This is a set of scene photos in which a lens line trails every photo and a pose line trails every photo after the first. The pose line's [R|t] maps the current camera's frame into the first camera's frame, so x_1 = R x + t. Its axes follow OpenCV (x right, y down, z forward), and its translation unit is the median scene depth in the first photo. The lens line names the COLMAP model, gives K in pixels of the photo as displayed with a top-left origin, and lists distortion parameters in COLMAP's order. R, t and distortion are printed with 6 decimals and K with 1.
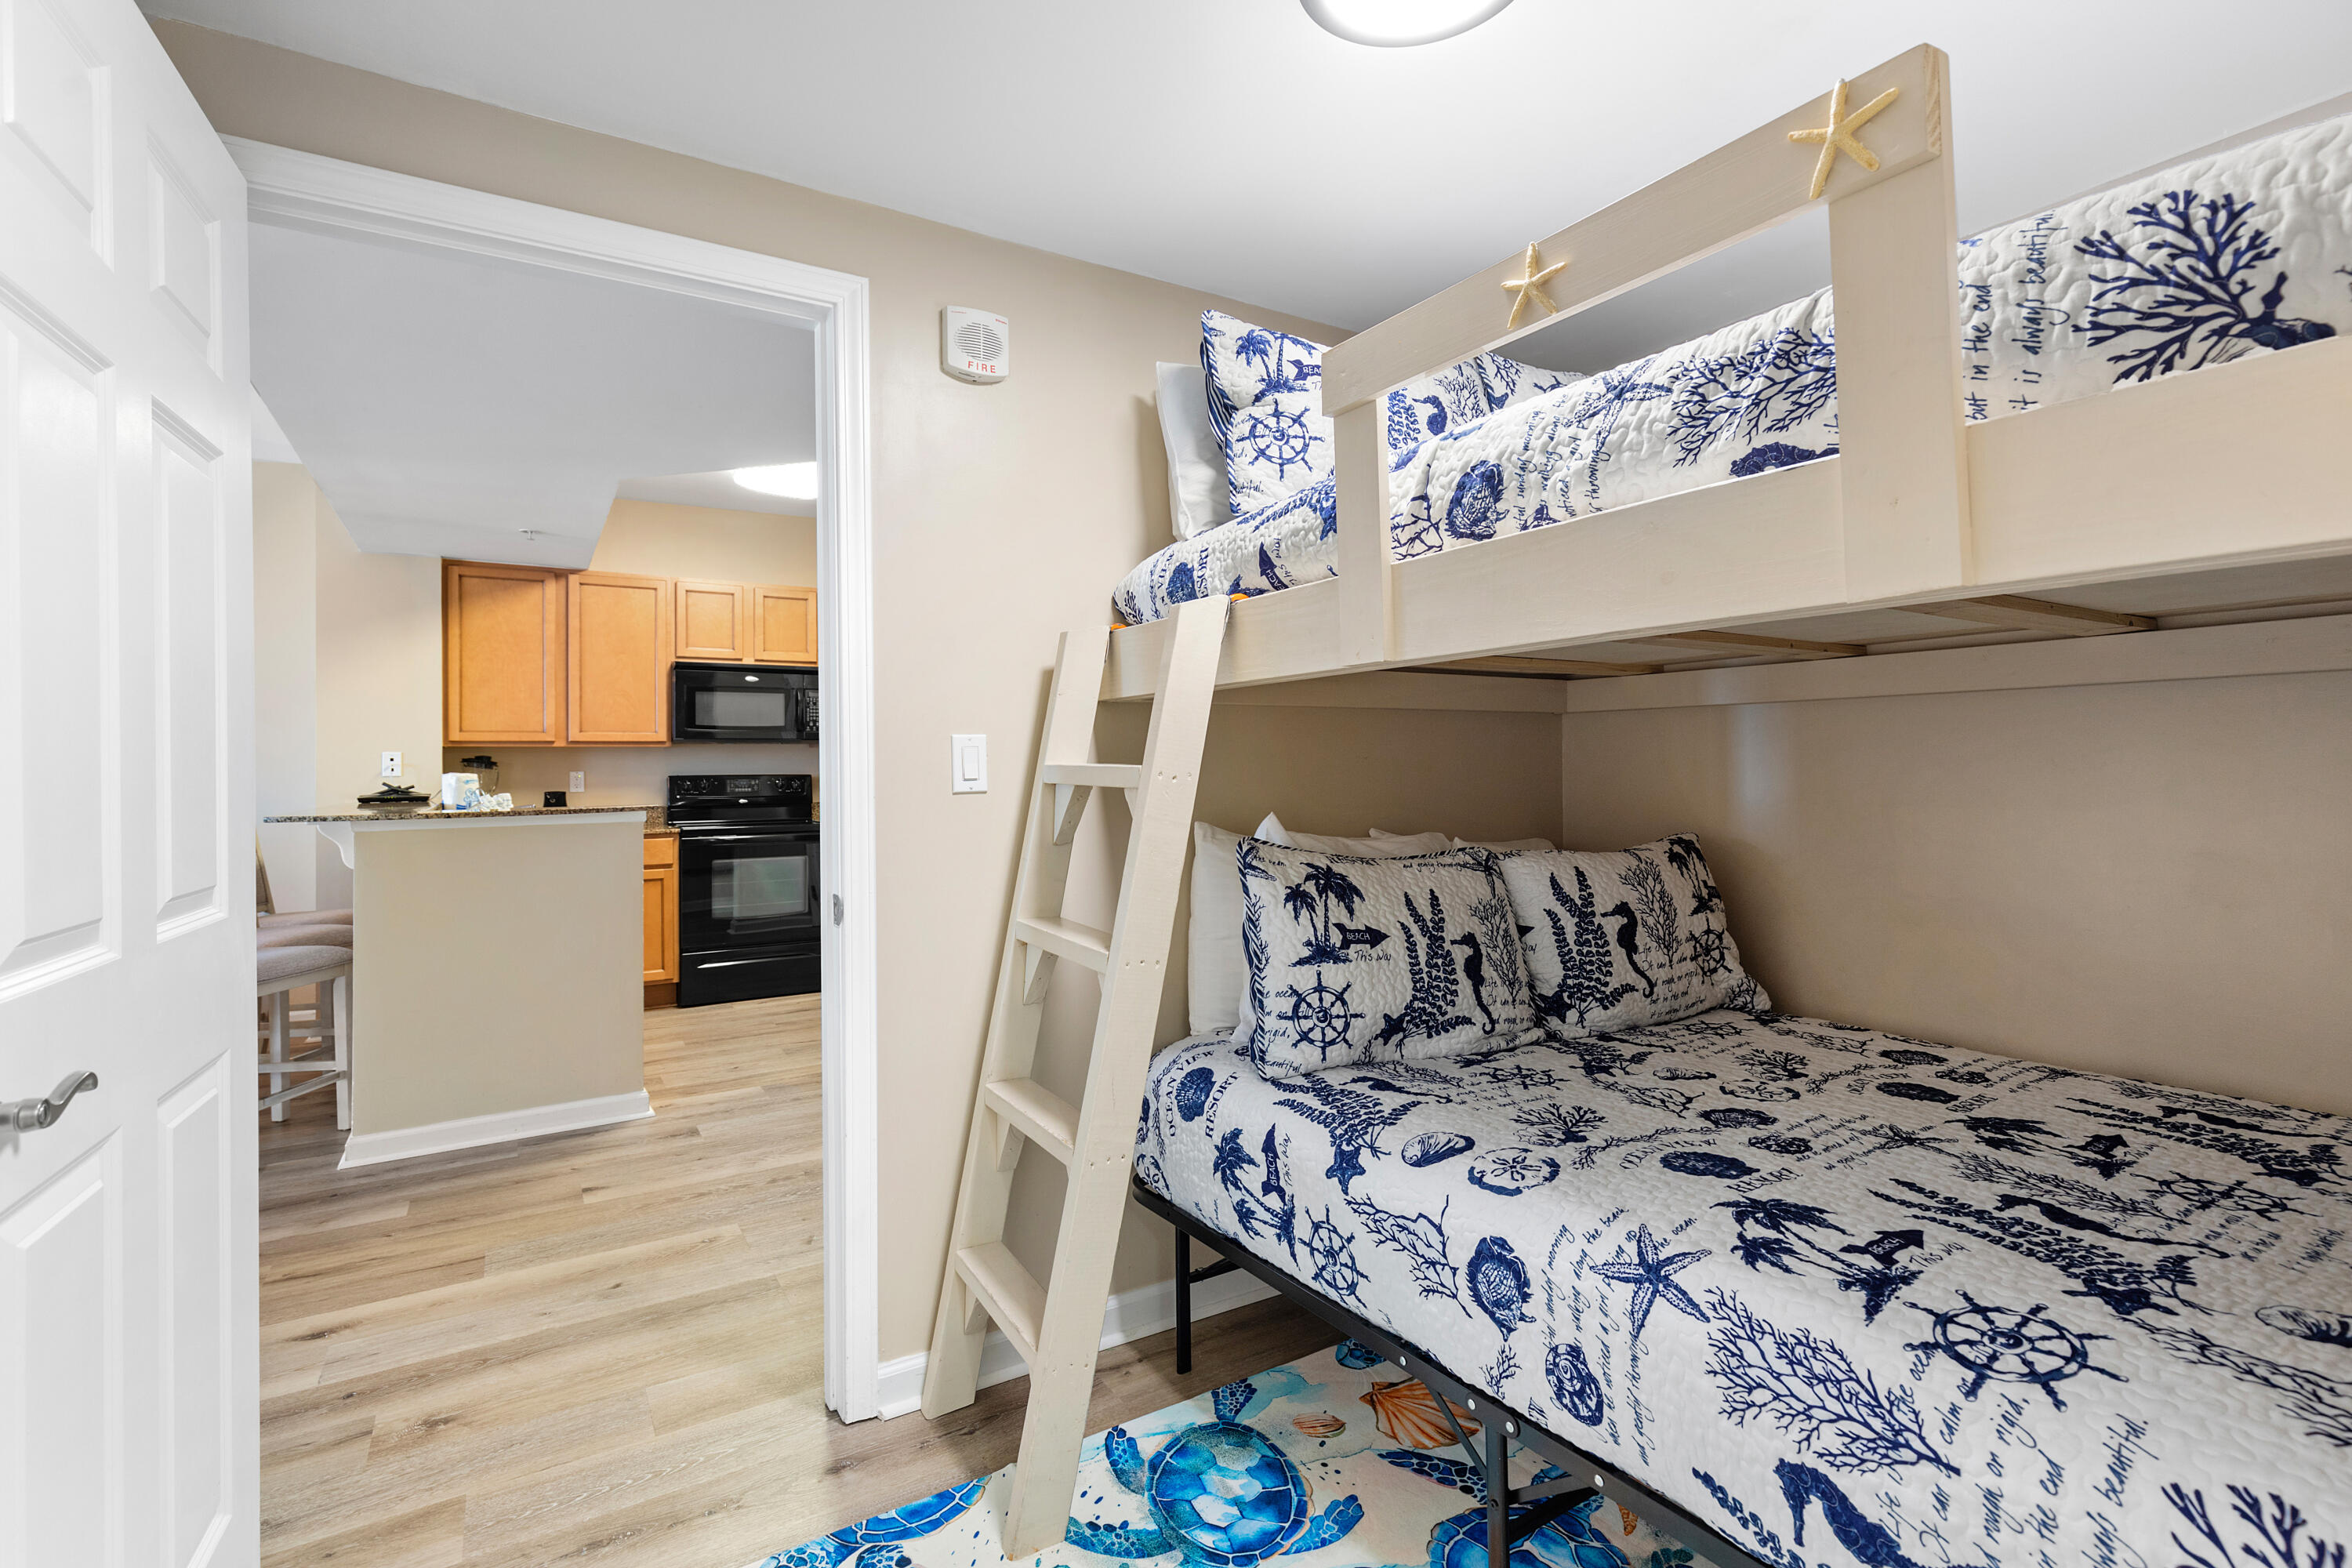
lens RADIAL K [[1083.7, 0, 1173.1], [0, 1083.7, 764.4], [0, 0, 1]] dist [0.006049, -0.001109]
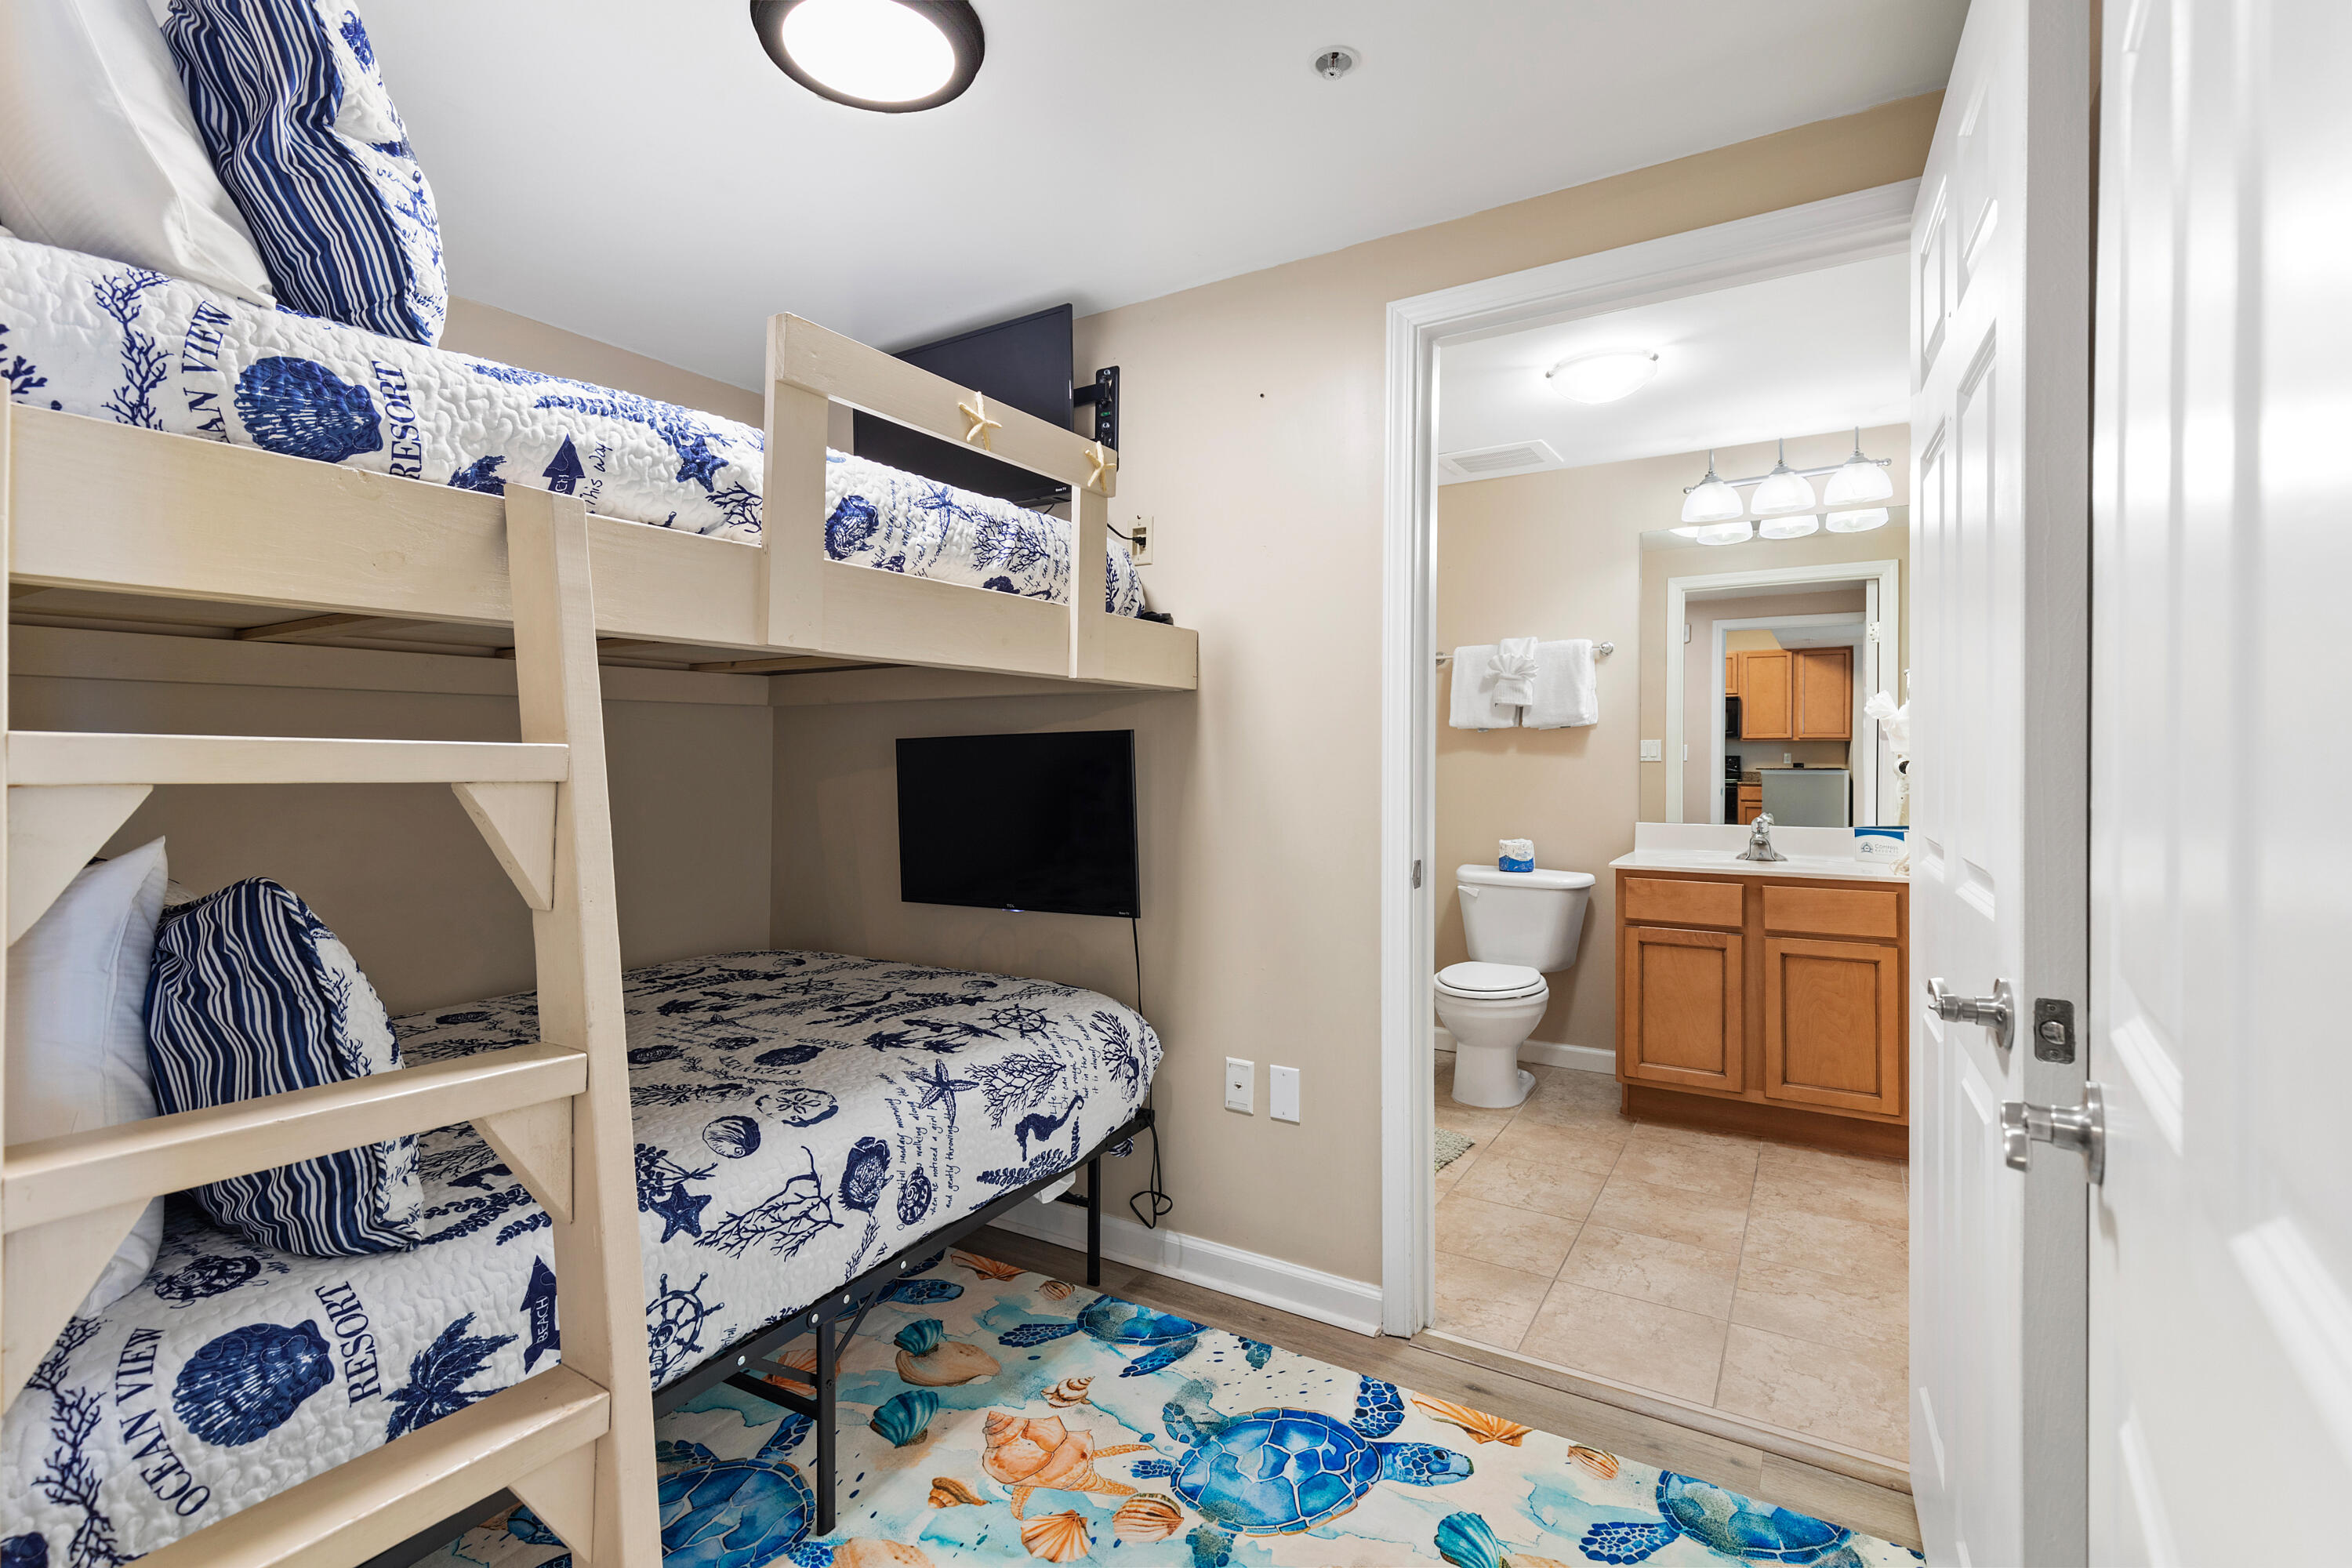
lens RADIAL K [[1083.7, 0, 1176.3], [0, 1083.7, 777.3], [0, 0, 1]] dist [0.006049, -0.001109]
pose [[-0.455931, -0.005340, 0.889999, -0.948290], [0.006573, 0.999935, 0.009366, 0.021034], [-0.889991, 0.010120, -0.455866, 1.244911]]
